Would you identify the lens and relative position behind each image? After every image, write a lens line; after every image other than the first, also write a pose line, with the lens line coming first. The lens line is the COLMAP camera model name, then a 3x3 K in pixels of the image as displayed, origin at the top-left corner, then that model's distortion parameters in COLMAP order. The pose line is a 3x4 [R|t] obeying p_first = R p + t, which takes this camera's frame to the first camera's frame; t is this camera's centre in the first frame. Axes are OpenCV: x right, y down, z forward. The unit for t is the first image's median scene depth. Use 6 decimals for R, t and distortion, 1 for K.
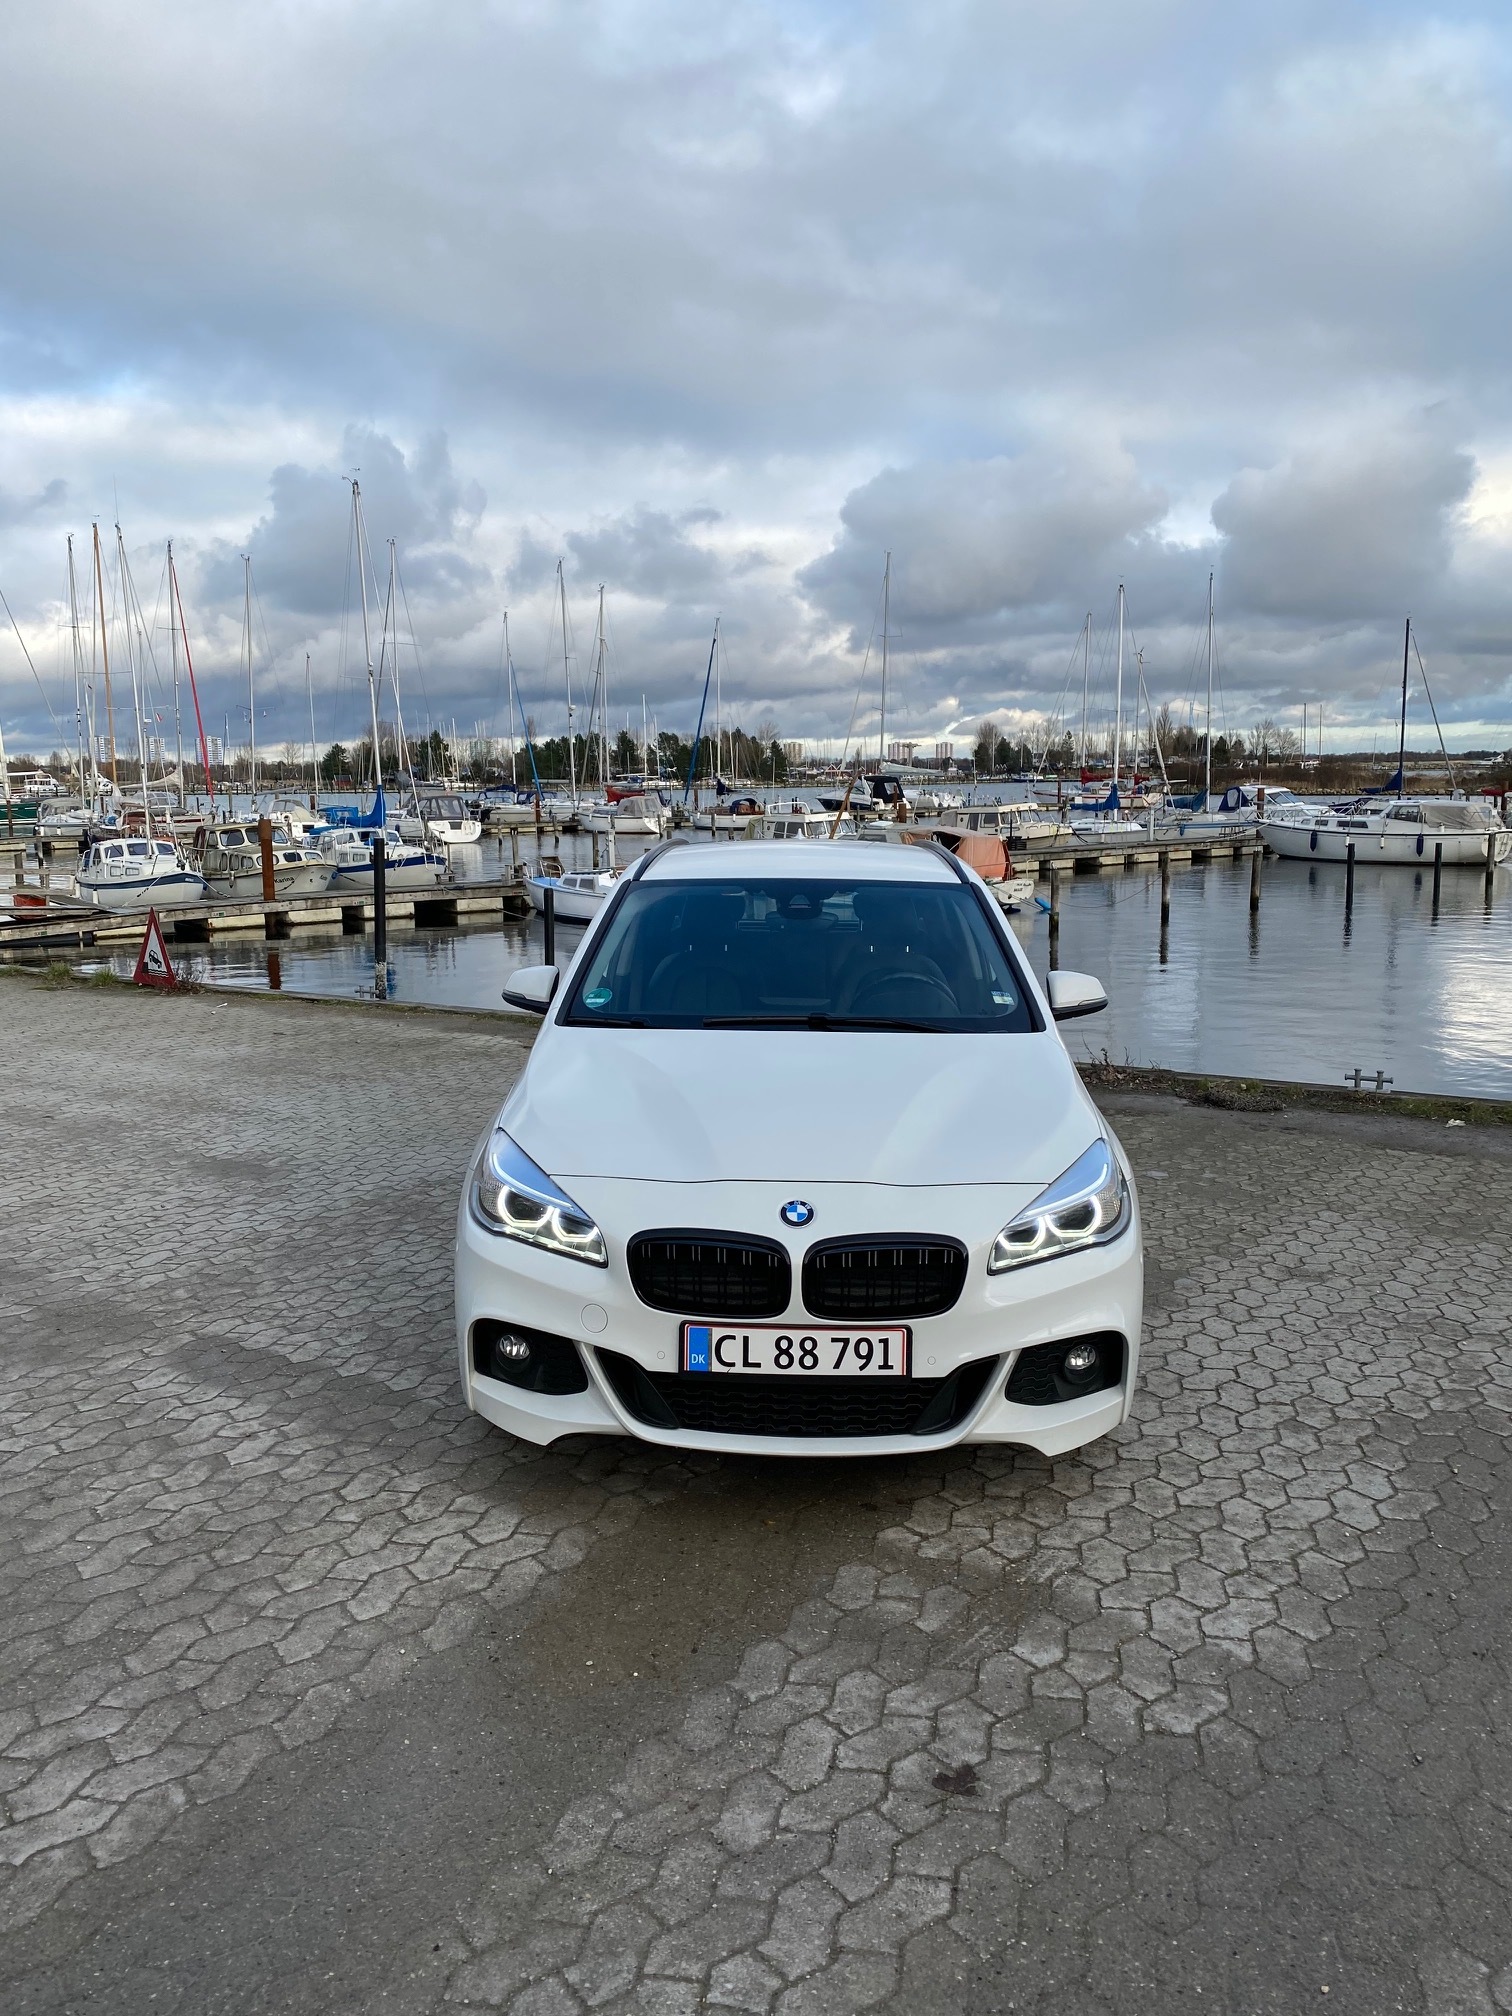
lens RADIAL K [[1516.8, 0, 756.0], [0, 1516.8, 1008.0], [0, 0, 1]] dist [-0.057538, -0.001537]
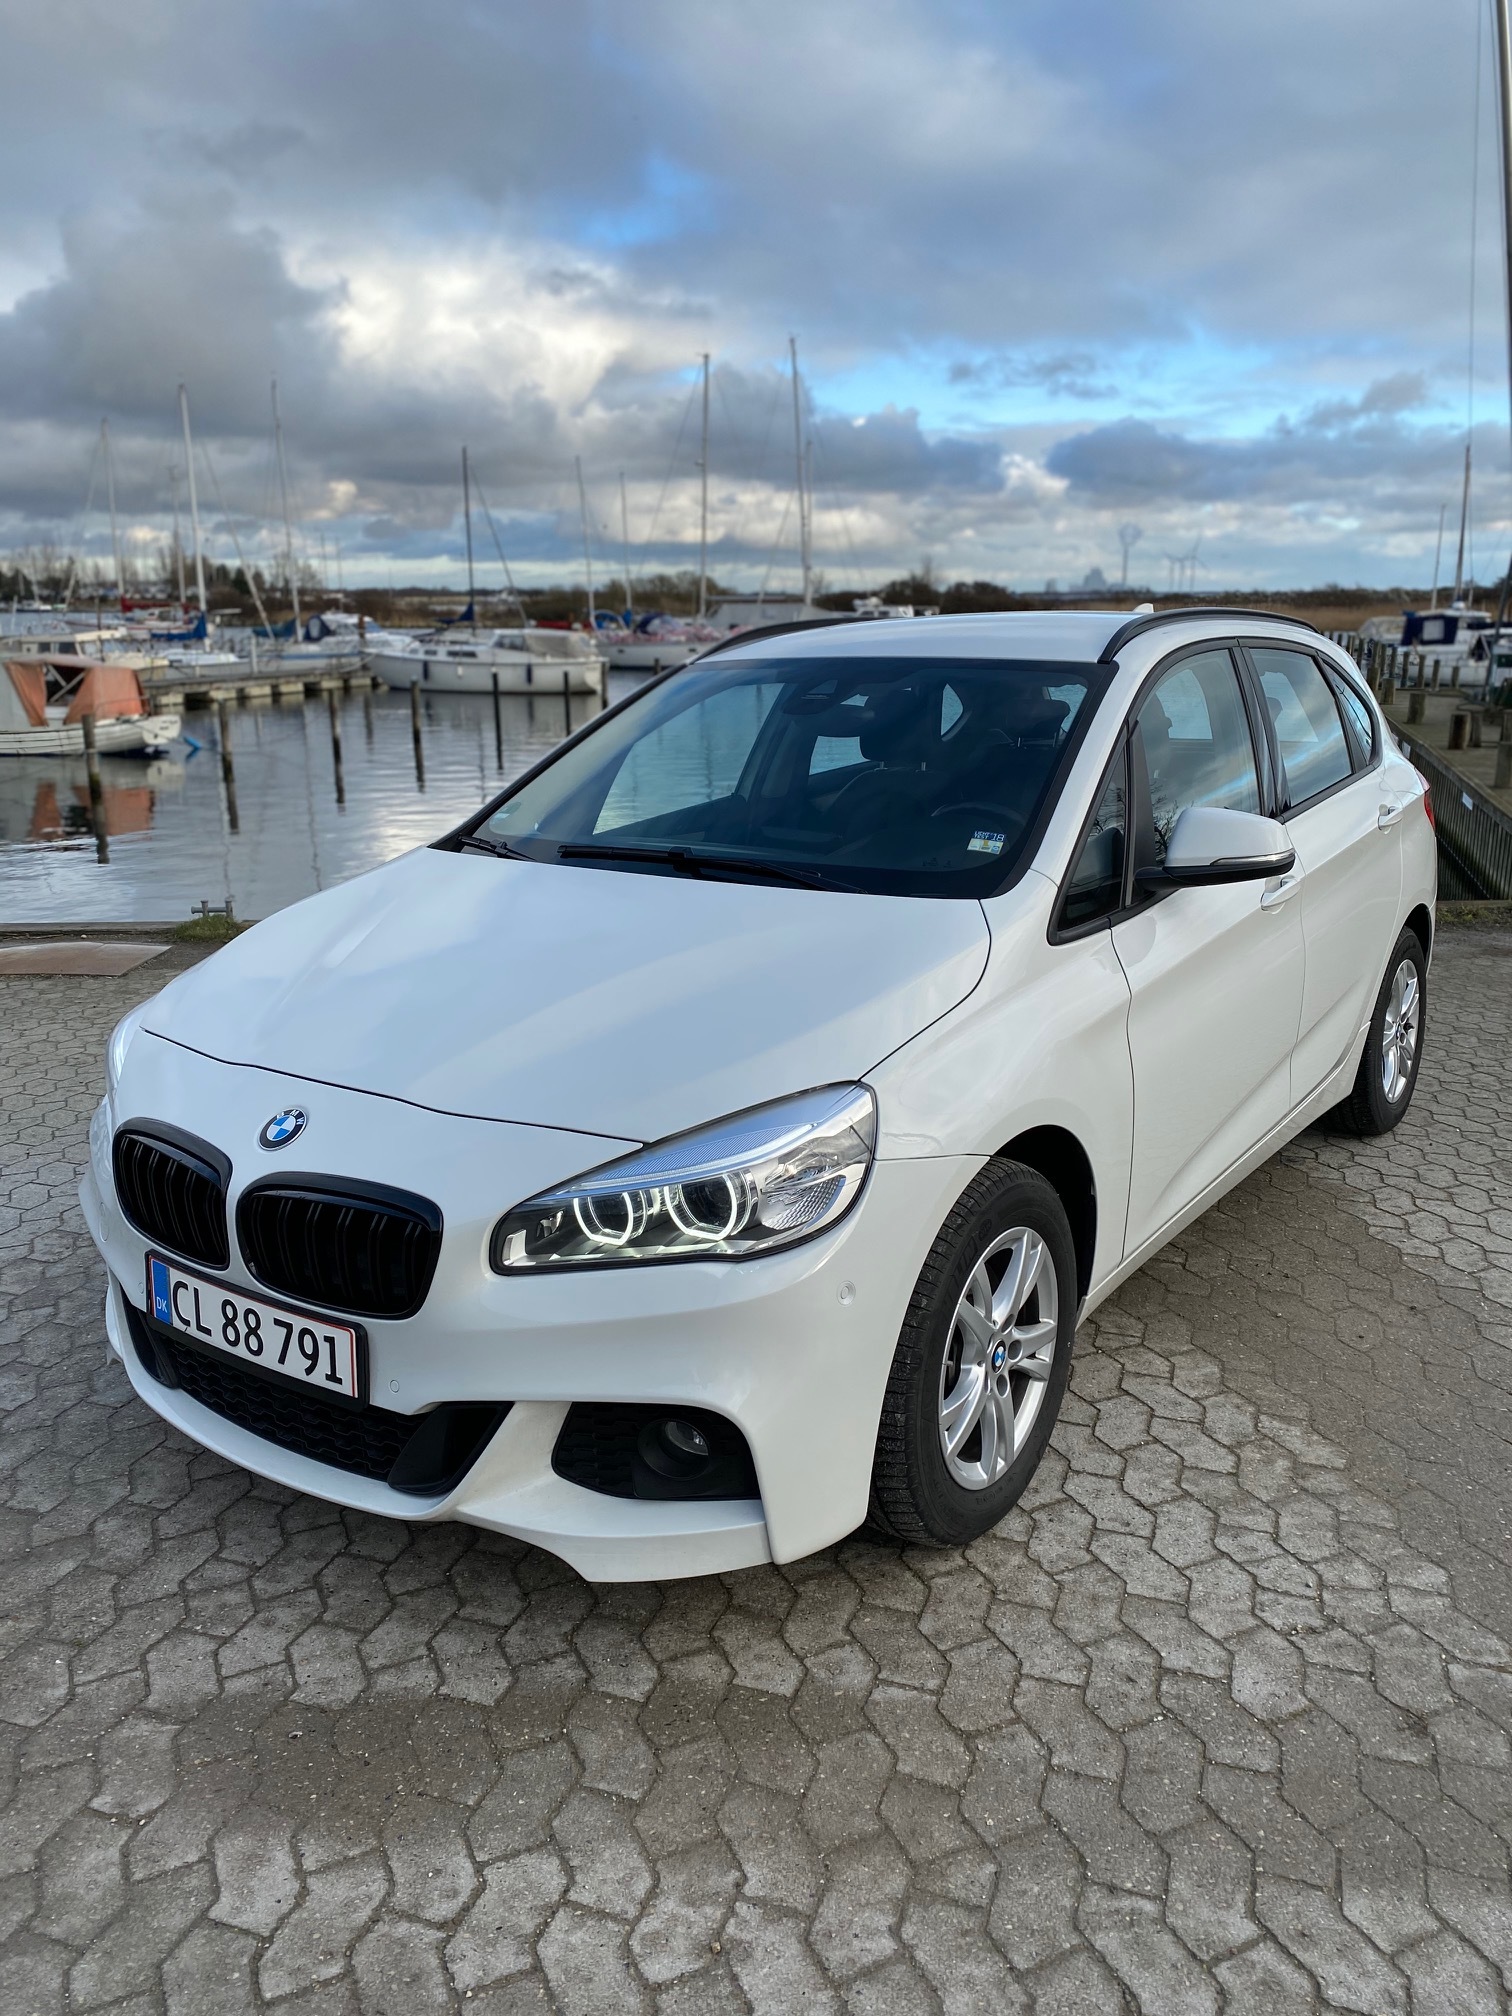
lens RADIAL K [[1516.8, 0, 756.0], [0, 1516.8, 1008.0], [0, 0, 1]] dist [-0.057538, -0.001537]
pose [[0.803496, -0.122347, 0.582602, -0.065758], [0.060326, 0.990349, 0.124774, -0.004513], [-0.592245, -0.065109, 0.803123, 0.080009]]
